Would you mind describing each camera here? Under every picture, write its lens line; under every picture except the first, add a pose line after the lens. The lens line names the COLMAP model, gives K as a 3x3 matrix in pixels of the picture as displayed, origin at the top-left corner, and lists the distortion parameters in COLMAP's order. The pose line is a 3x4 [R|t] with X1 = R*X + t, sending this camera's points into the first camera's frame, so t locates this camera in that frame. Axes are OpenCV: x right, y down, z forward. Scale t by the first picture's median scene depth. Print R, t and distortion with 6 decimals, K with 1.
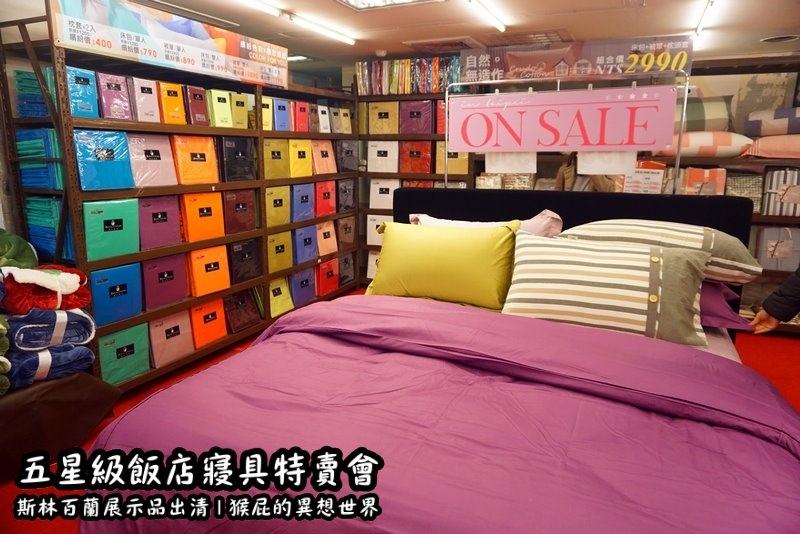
lens RADIAL K [[534.6, 0, 399.8], [0, 534.6, 265.4], [0, 0, 1]] dist [-0.029624, 0.007615]
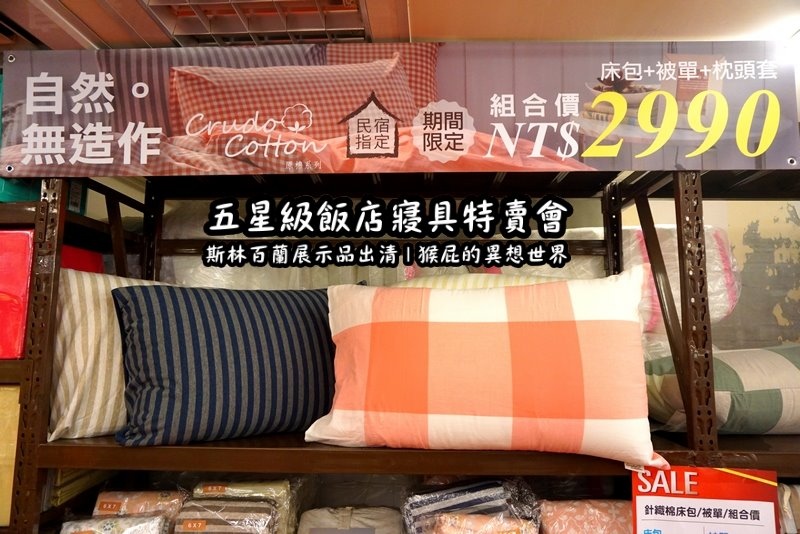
lens RADIAL K [[534.6, 0, 400.7], [0, 534.6, 266.7], [0, 0, 1]] dist [-0.029624, 0.007615]
pose [[0.936863, 0.041376, 0.347239, 1.634639], [0.076325, 0.944841, -0.318513, -1.546445], [-0.341264, 0.324906, 0.882029, 5.596875]]
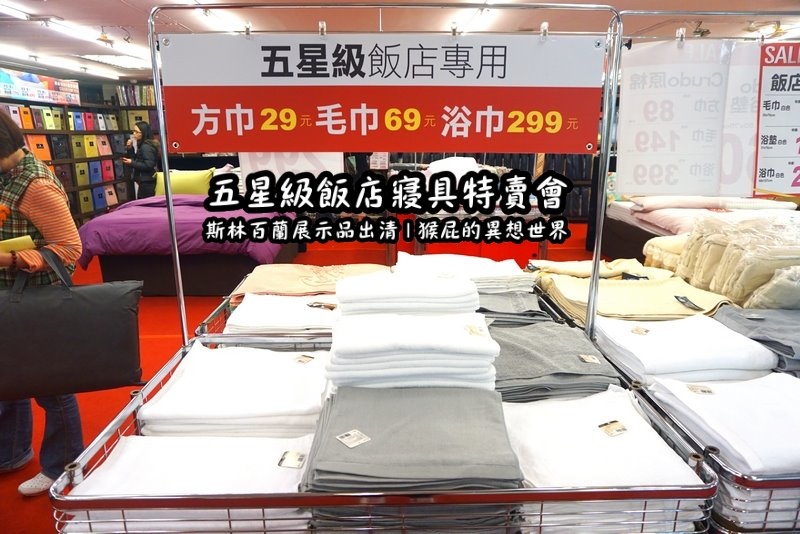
lens RADIAL K [[534.6, 0, 402.0], [0, 534.6, 266.0], [0, 0, 1]] dist [-0.029624, 0.007615]
pose [[0.894881, -0.114309, 0.431418, -0.062162], [0.102177, 0.993444, 0.051280, 0.165260], [-0.434451, -0.001808, 0.900694, -0.809874]]
